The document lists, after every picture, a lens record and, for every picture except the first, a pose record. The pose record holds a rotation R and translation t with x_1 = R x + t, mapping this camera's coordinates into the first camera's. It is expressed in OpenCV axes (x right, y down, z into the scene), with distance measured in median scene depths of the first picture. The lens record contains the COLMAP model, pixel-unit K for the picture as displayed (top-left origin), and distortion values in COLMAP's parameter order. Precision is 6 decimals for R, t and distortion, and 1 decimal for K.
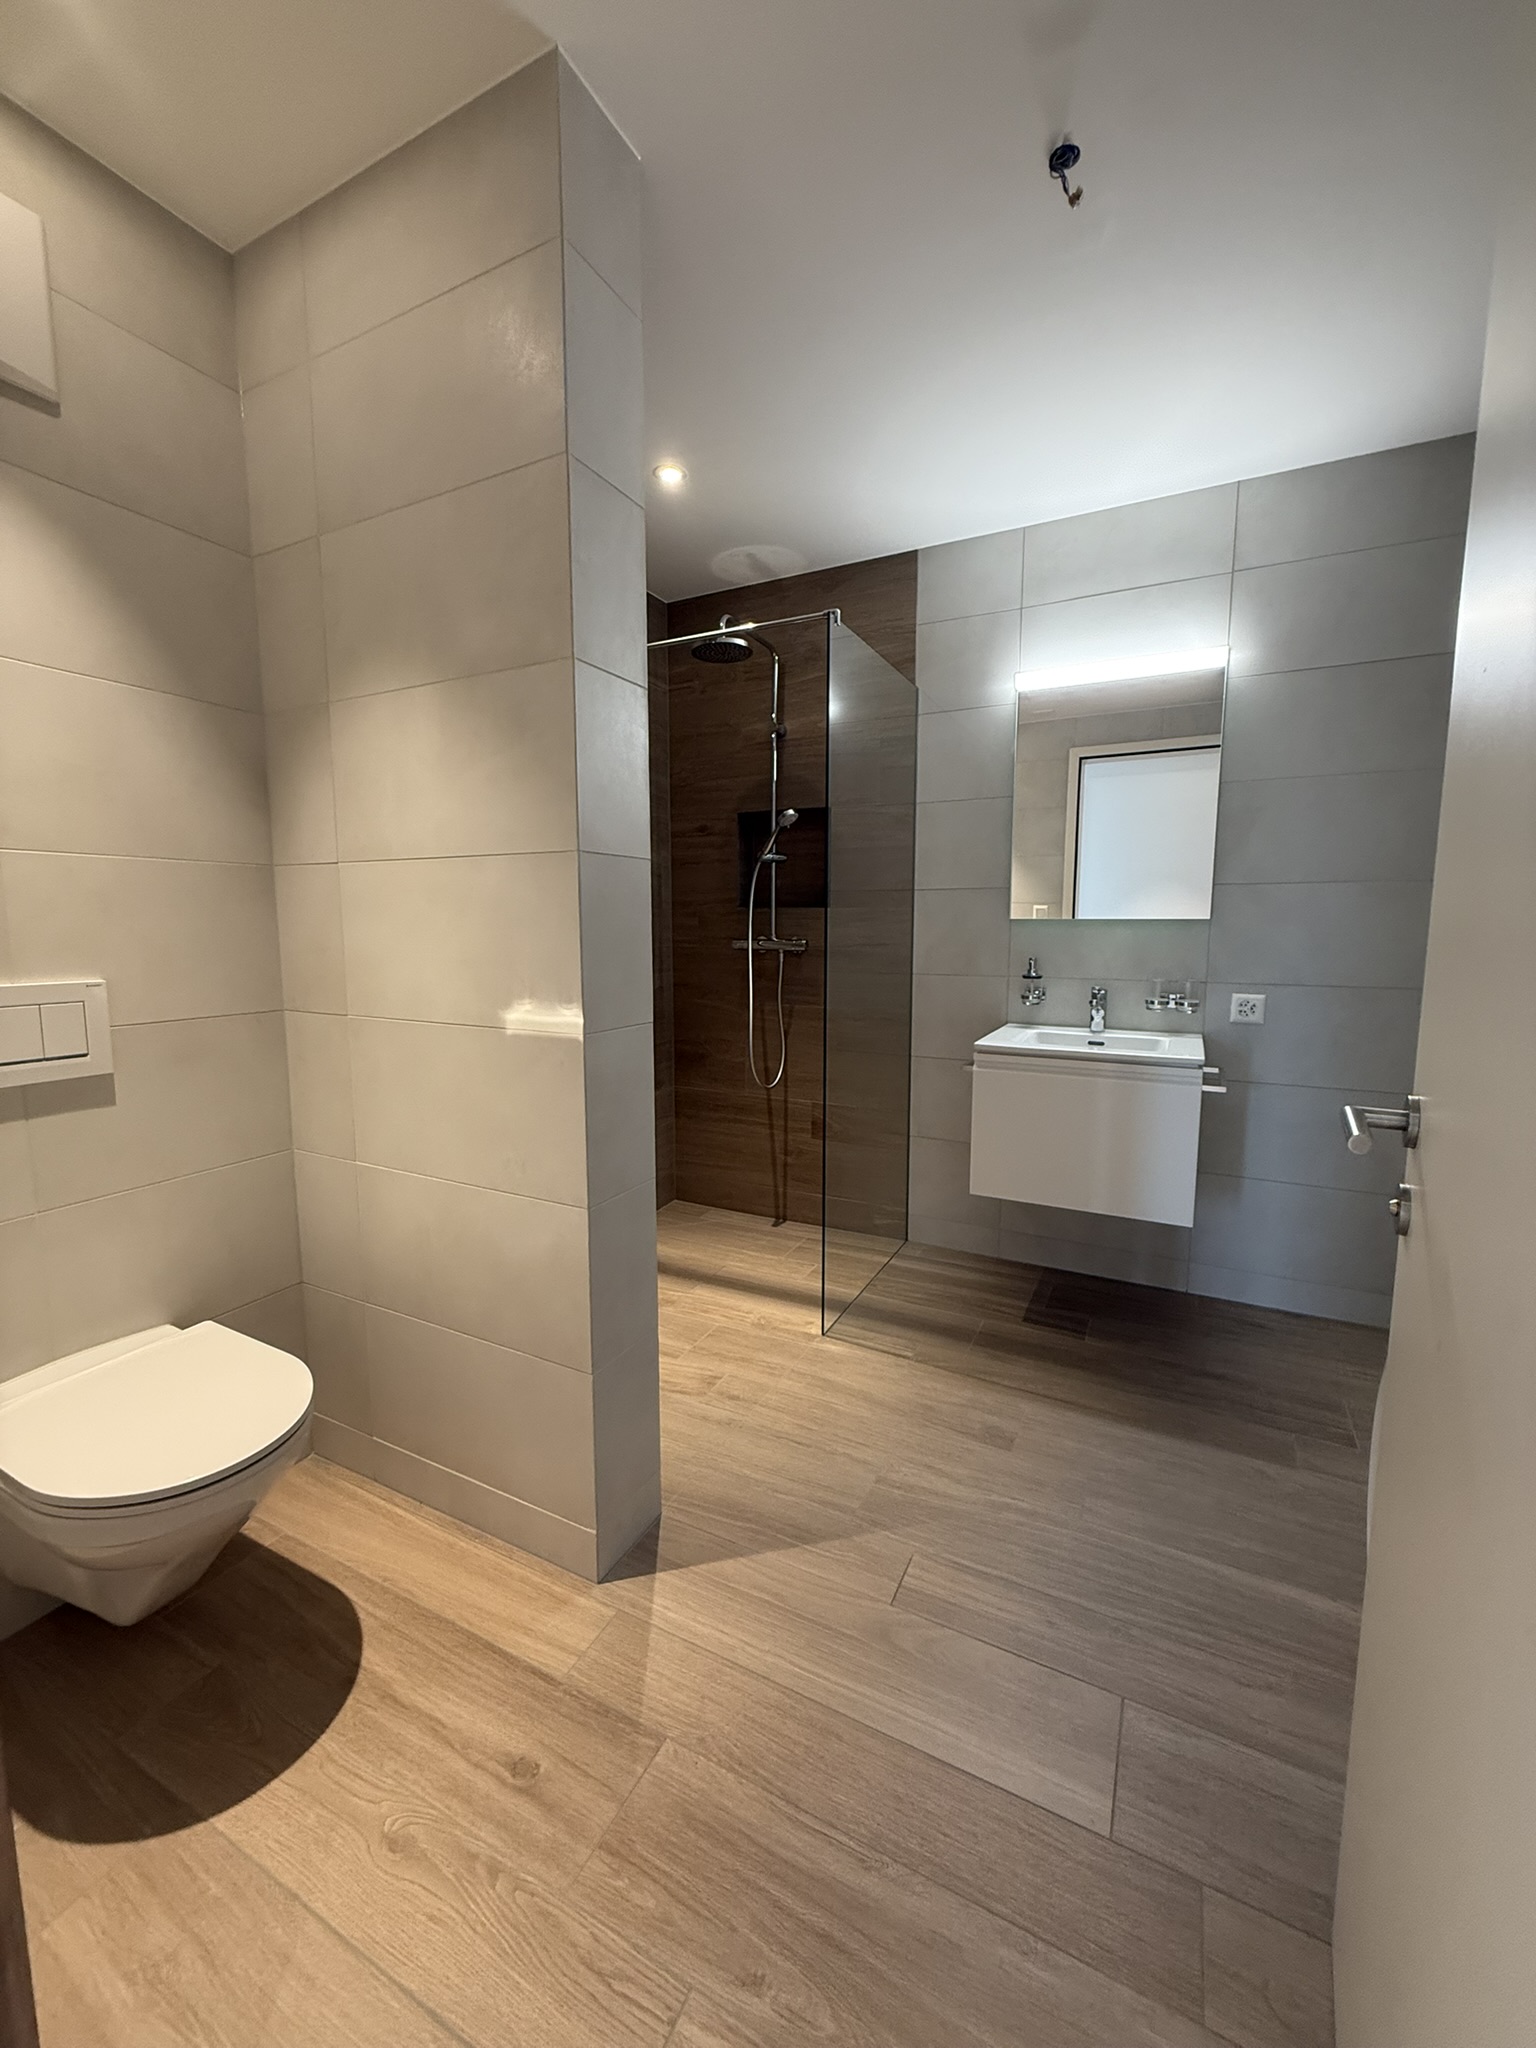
lens RADIAL K [[818.4, 0, 765.1], [0, 818.4, 1020.3], [0, 0, 1]] dist [0.000378, 0.001748]
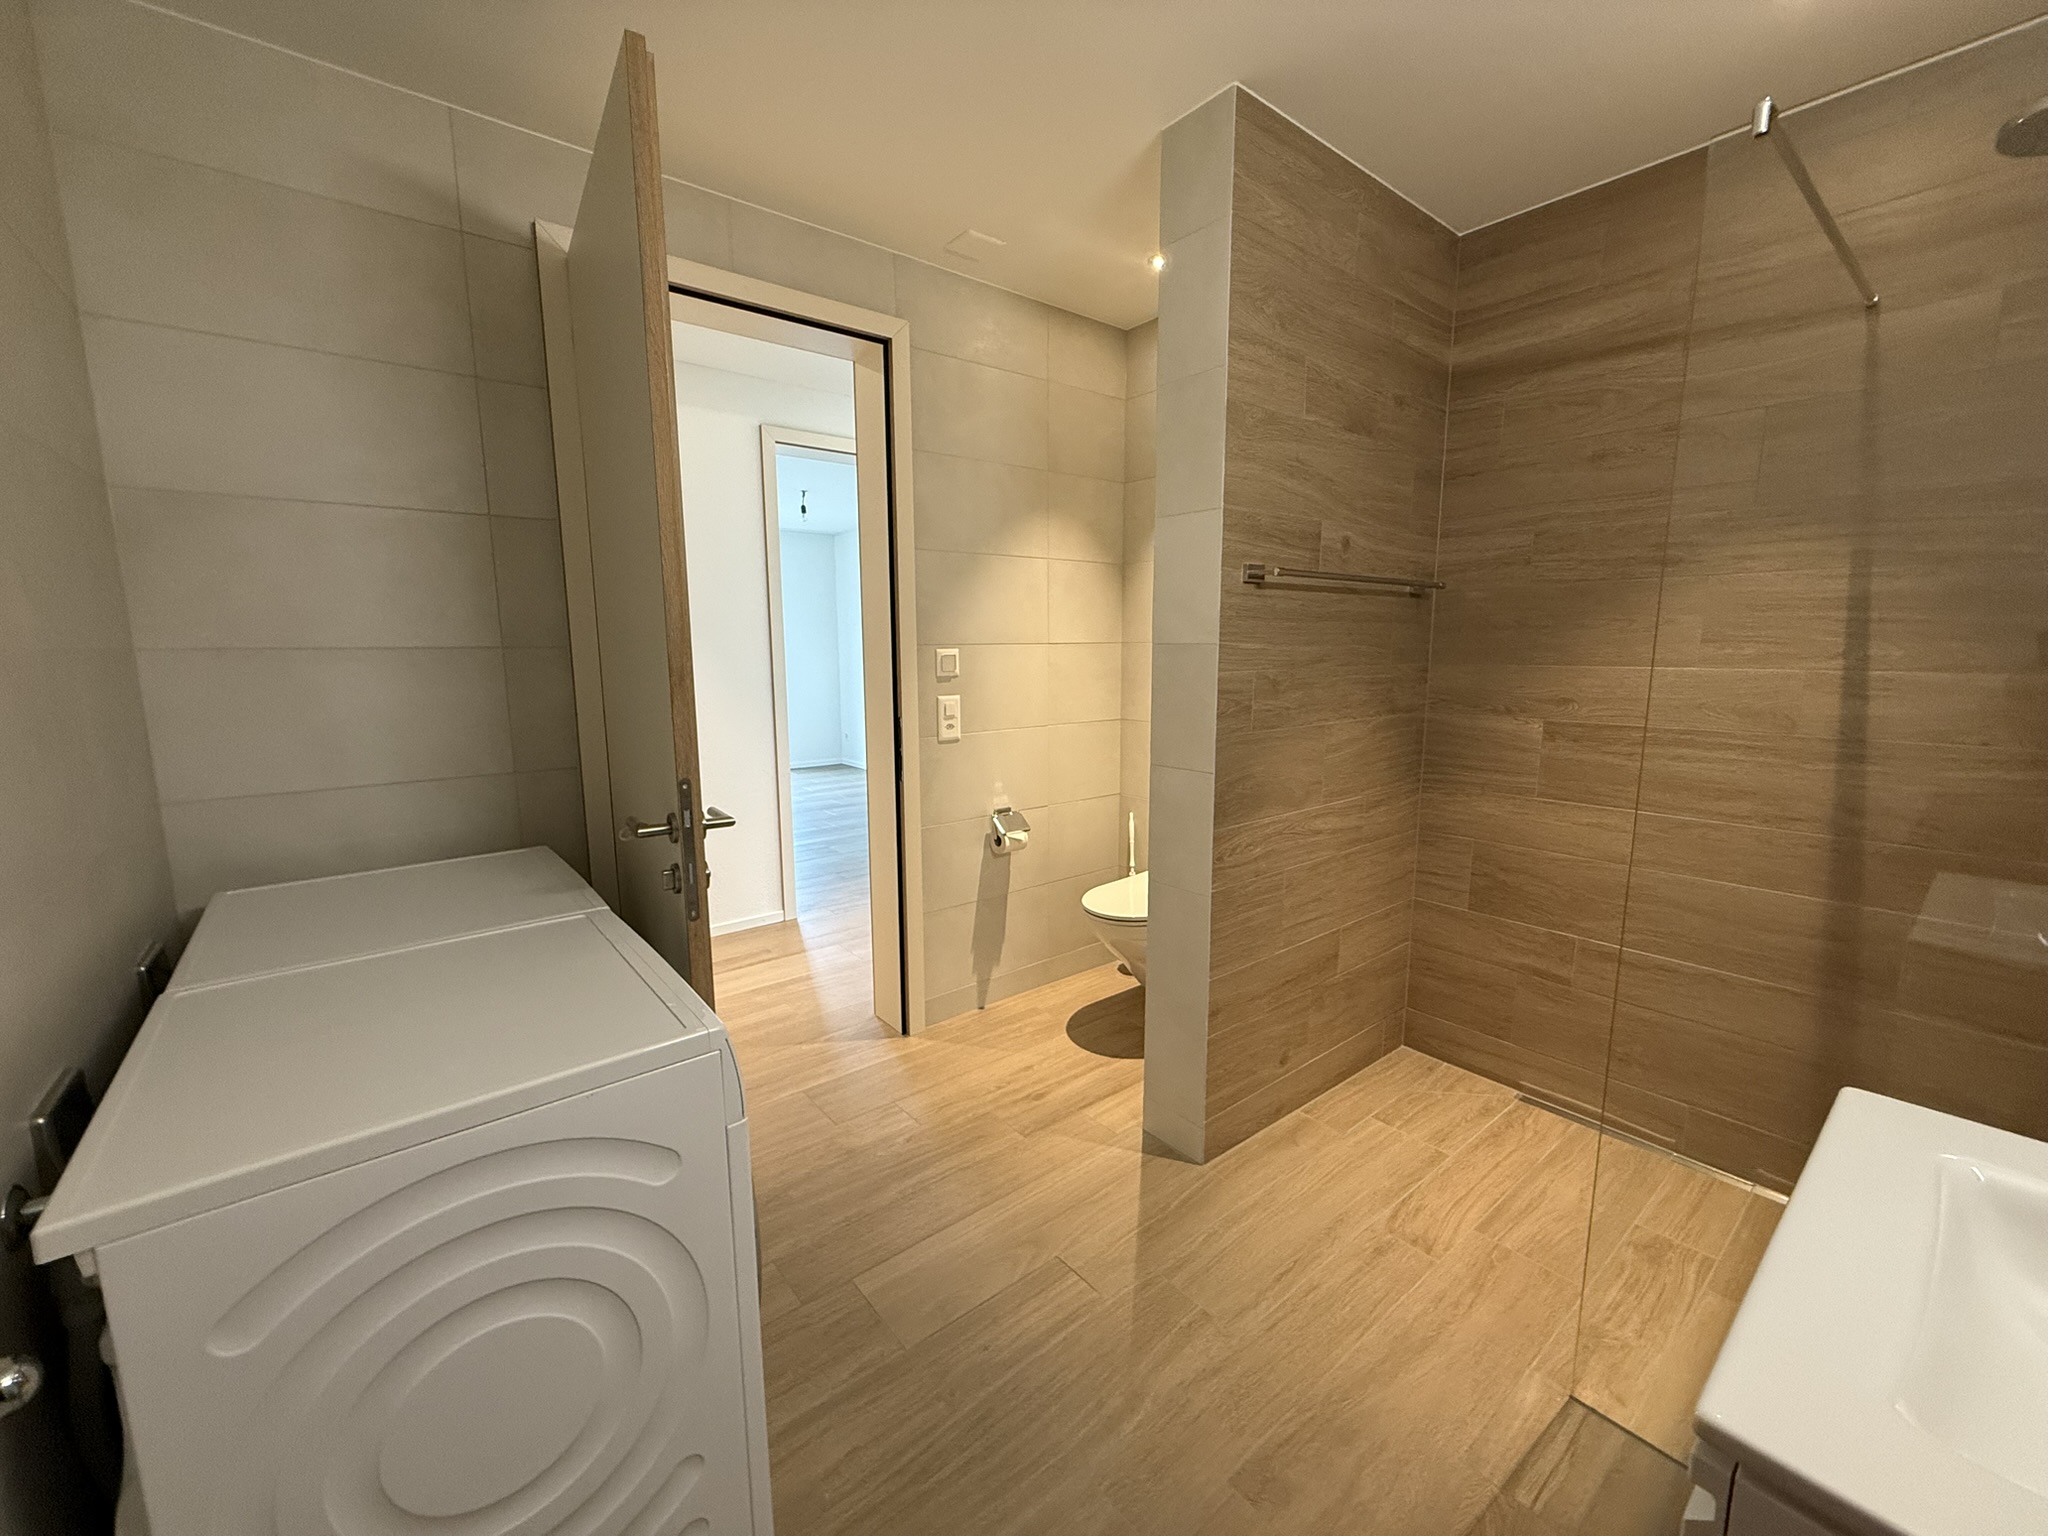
lens RADIAL K [[818.4, 0, 1021.4], [0, 818.4, 764.9], [0, 0, 1]] dist [0.000378, 0.001748]
pose [[-0.401991, 0.139365, -0.904975, 1.228014], [-0.107671, 0.974297, 0.197868, -0.248782], [0.909291, 0.176981, -0.376653, 1.335146]]
